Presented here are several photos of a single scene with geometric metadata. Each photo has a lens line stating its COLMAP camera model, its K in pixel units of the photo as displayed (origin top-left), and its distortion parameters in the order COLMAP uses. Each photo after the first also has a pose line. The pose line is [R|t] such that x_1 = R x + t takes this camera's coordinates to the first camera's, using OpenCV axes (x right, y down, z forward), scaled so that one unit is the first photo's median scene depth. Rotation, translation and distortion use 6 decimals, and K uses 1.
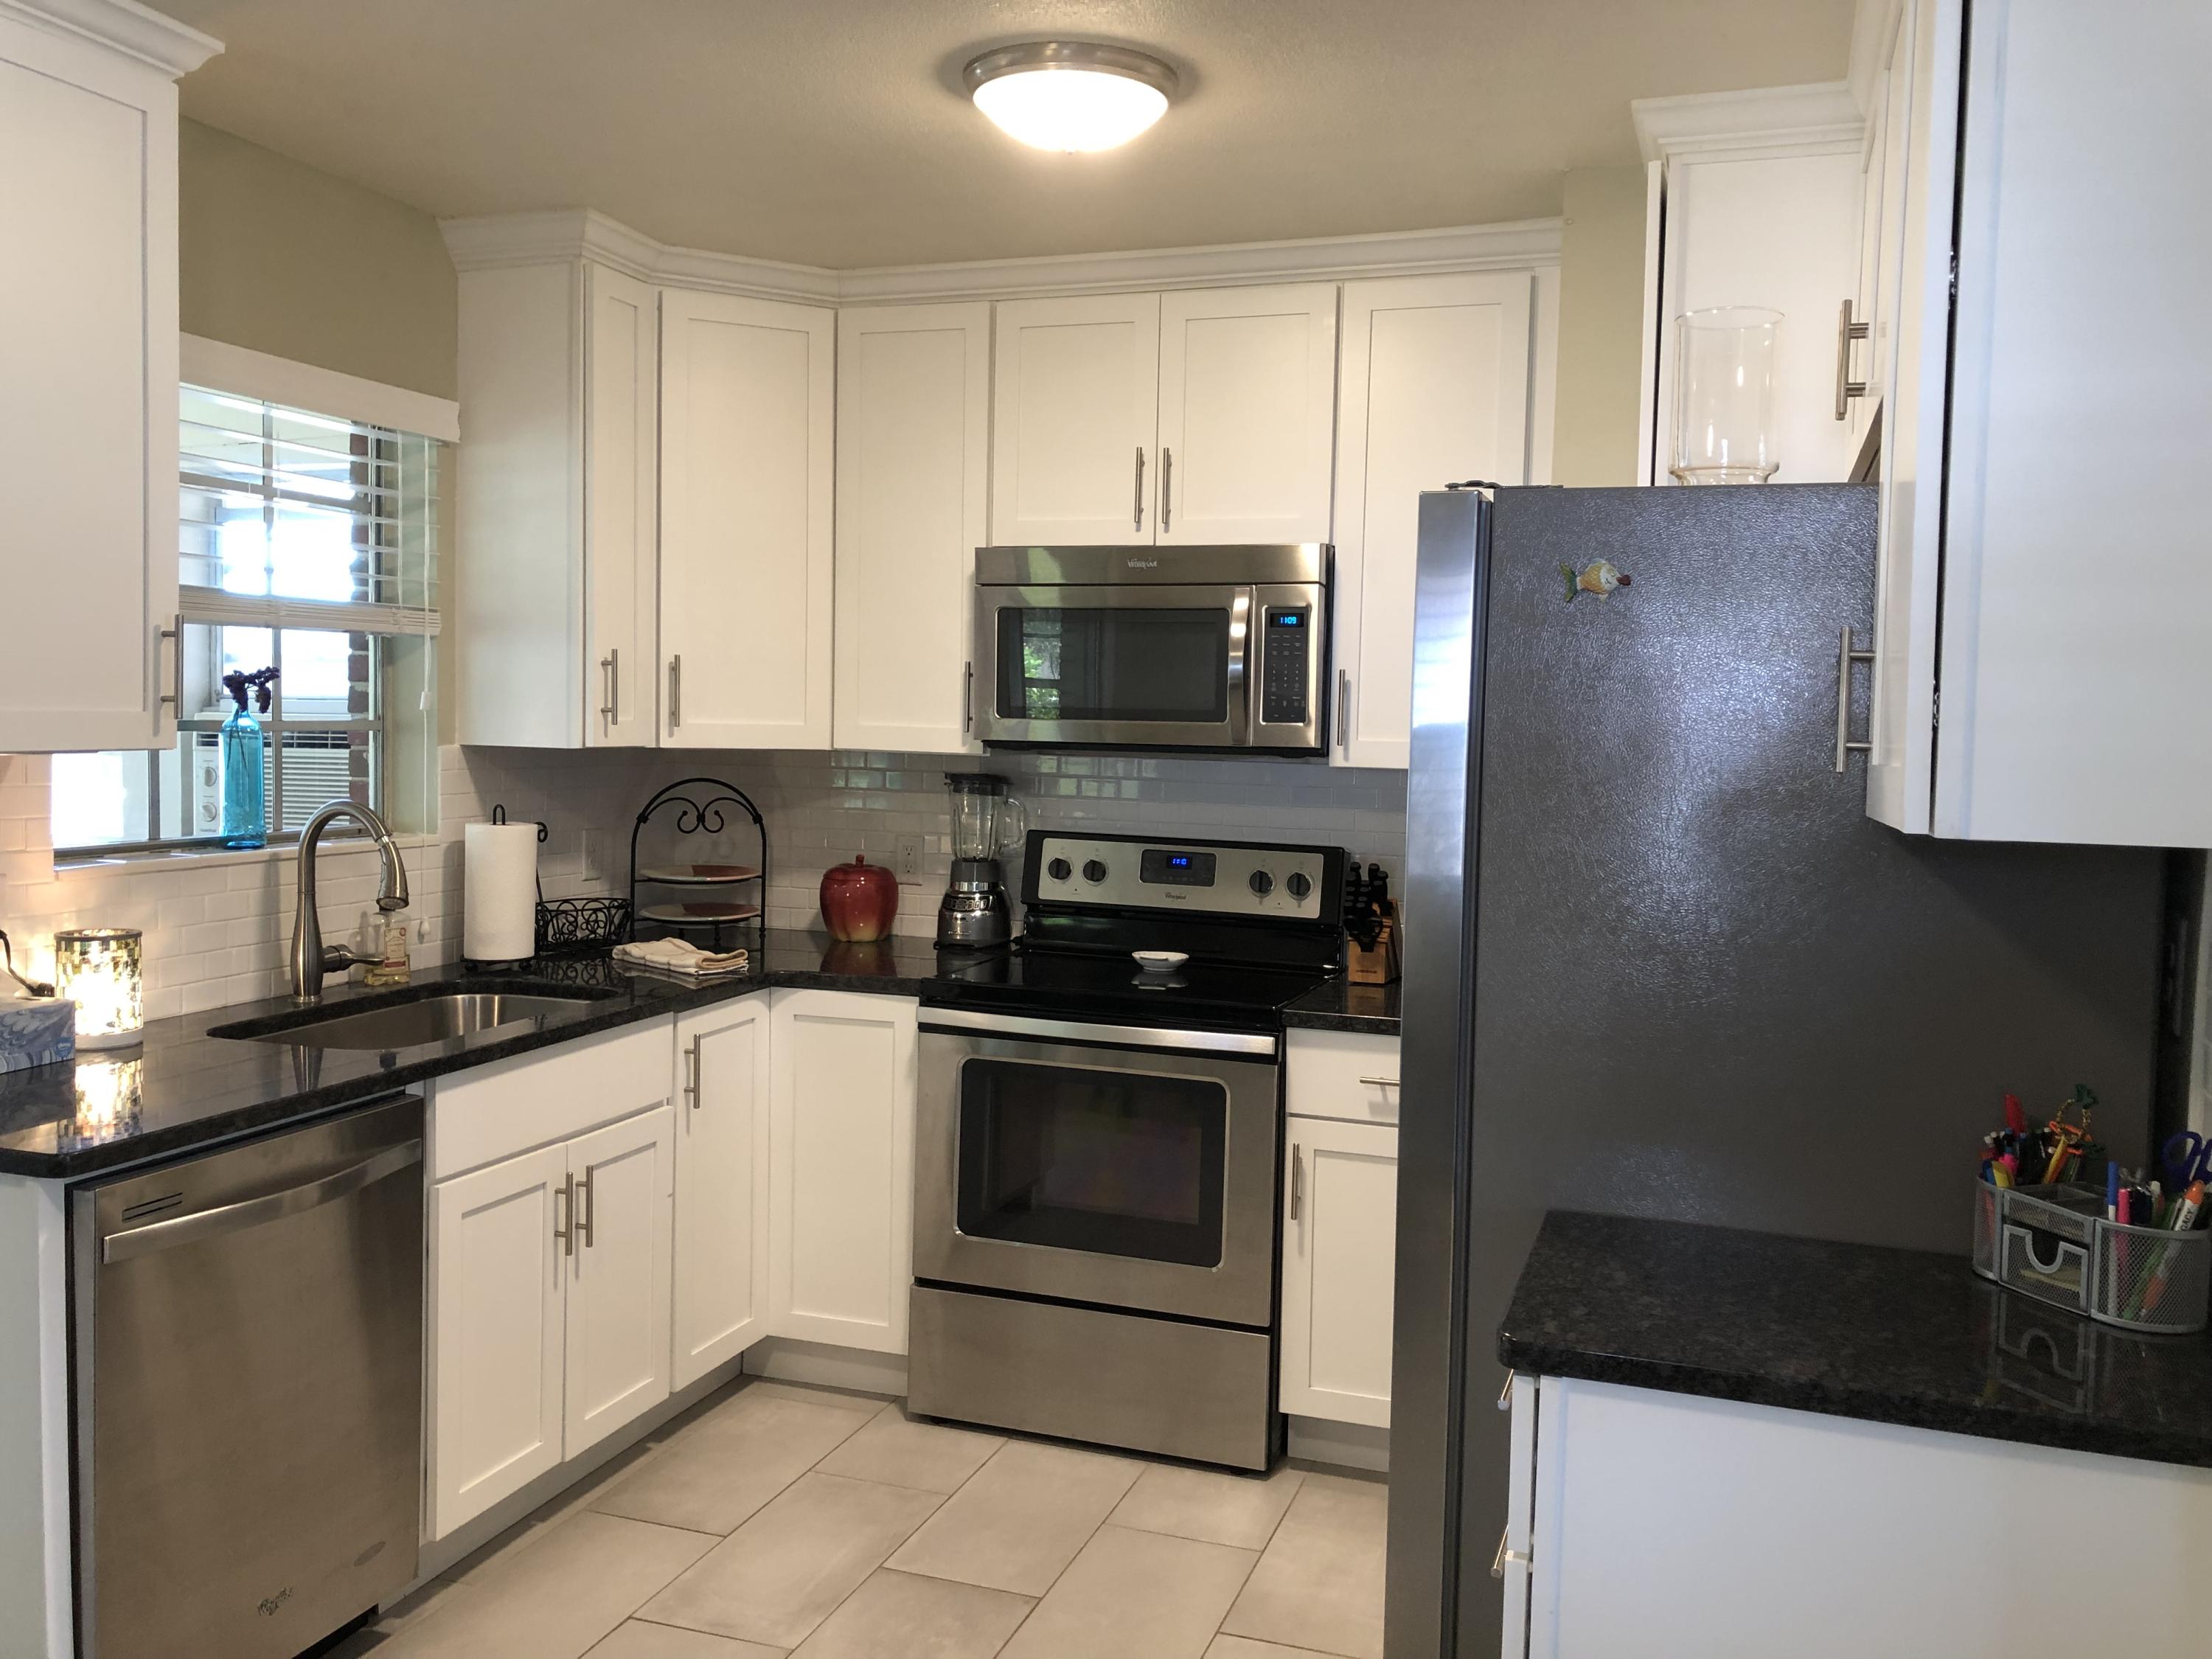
lens RADIAL K [[1835.3, 0, 1113.7], [0, 1835.3, 834.6], [0, 0, 1]] dist [0.033519, -0.049035]
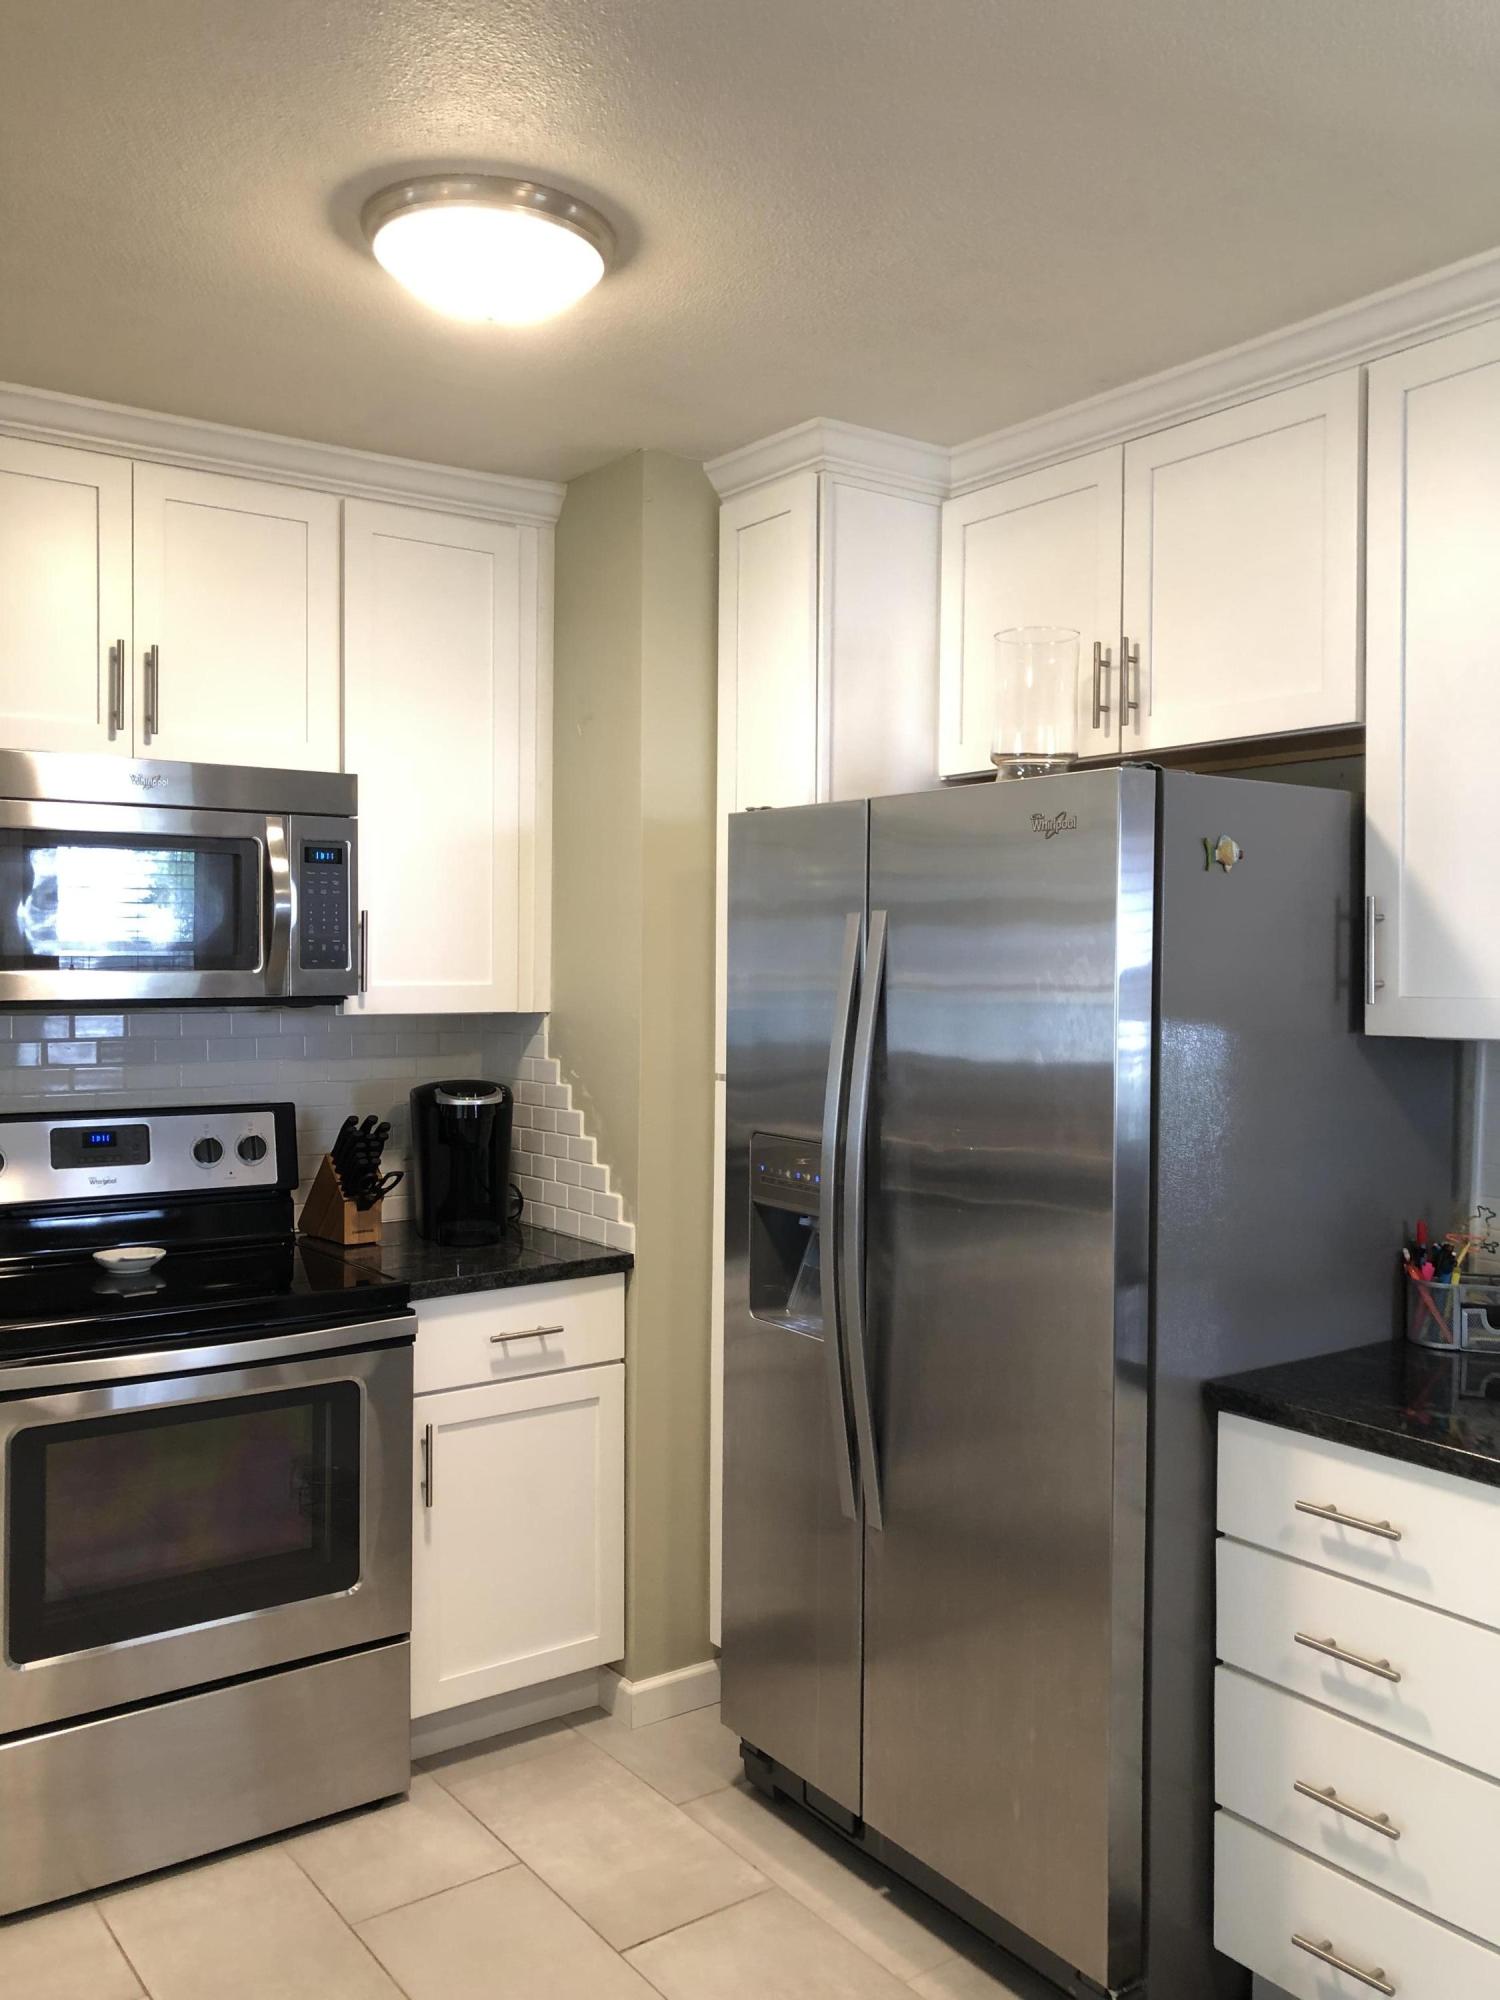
lens RADIAL K [[1659.4, 0, 732.9], [0, 1659.4, 1023.3], [0, 0, 1]] dist [0.033519, -0.049035]
pose [[0.561310, -0.050373, 0.826071, -0.462141], [0.060640, 0.997966, 0.019650, -0.037655], [-0.825381, 0.039063, 0.563223, 0.365784]]
